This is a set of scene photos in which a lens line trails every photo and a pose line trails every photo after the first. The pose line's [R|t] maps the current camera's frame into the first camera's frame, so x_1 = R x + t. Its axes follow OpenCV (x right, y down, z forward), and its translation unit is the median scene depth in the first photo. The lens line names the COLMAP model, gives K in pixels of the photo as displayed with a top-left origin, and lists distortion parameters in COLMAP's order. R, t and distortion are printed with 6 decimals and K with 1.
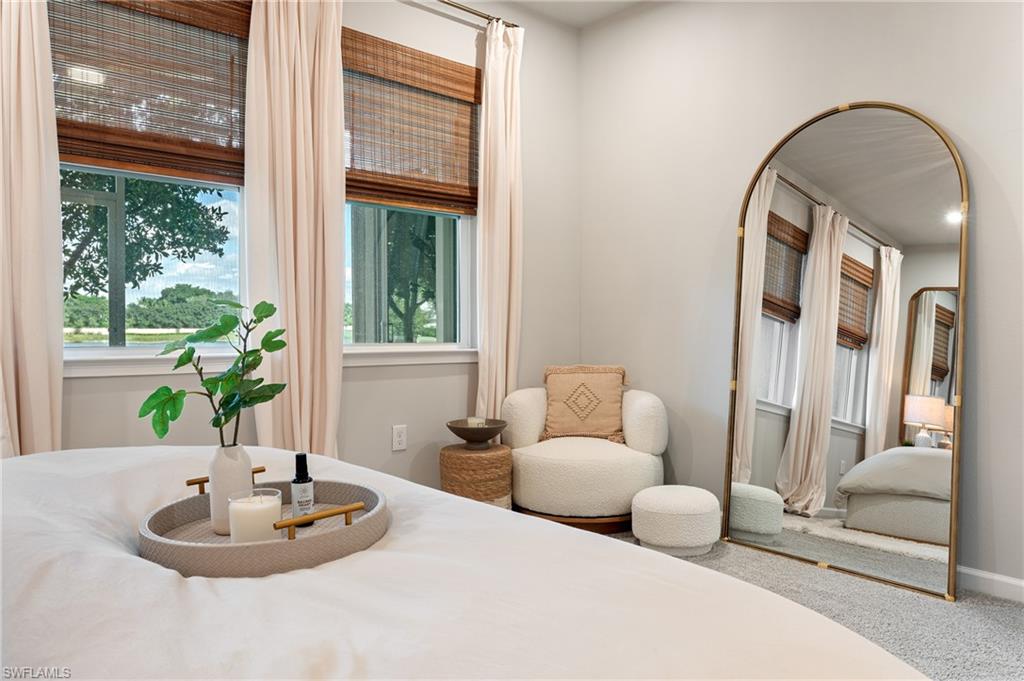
lens RADIAL K [[716.4, 0, 511.7], [0, 716.4, 336.0], [0, 0, 1]] dist [0.000952, 0.001233]
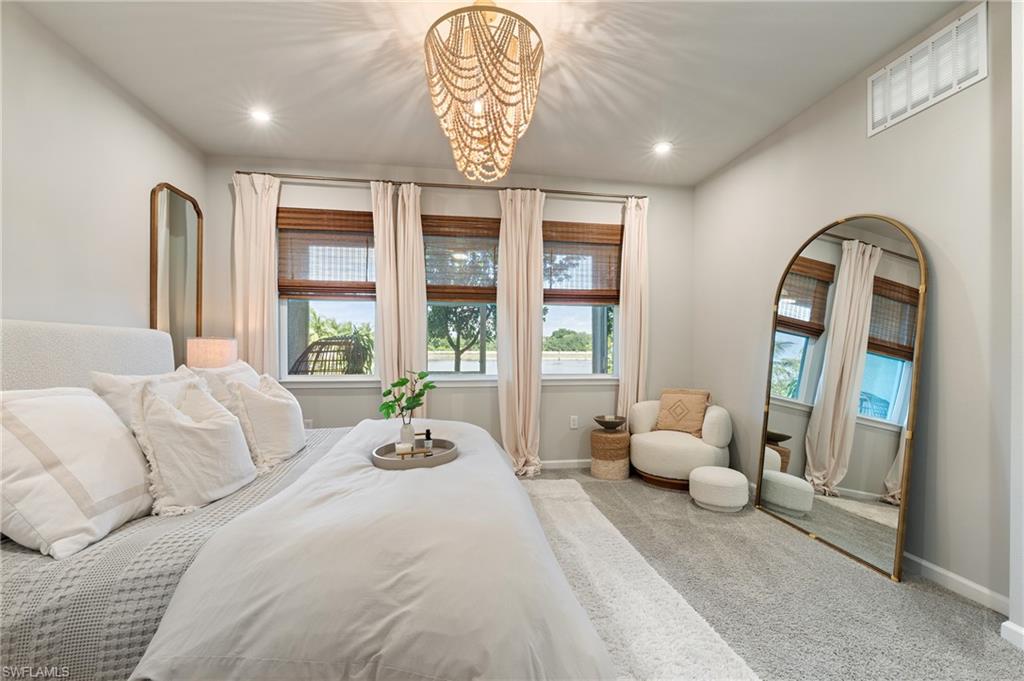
lens RADIAL K [[417.7, 0, 513.6], [0, 417.7, 349.4], [0, 0, 1]] dist [0.002542, 0.000080]
pose [[0.836434, -0.004460, -0.548049, 0.341830], [-0.000057, 0.999966, -0.008224, -0.050013], [0.548067, 0.006910, 0.836406, -0.053816]]
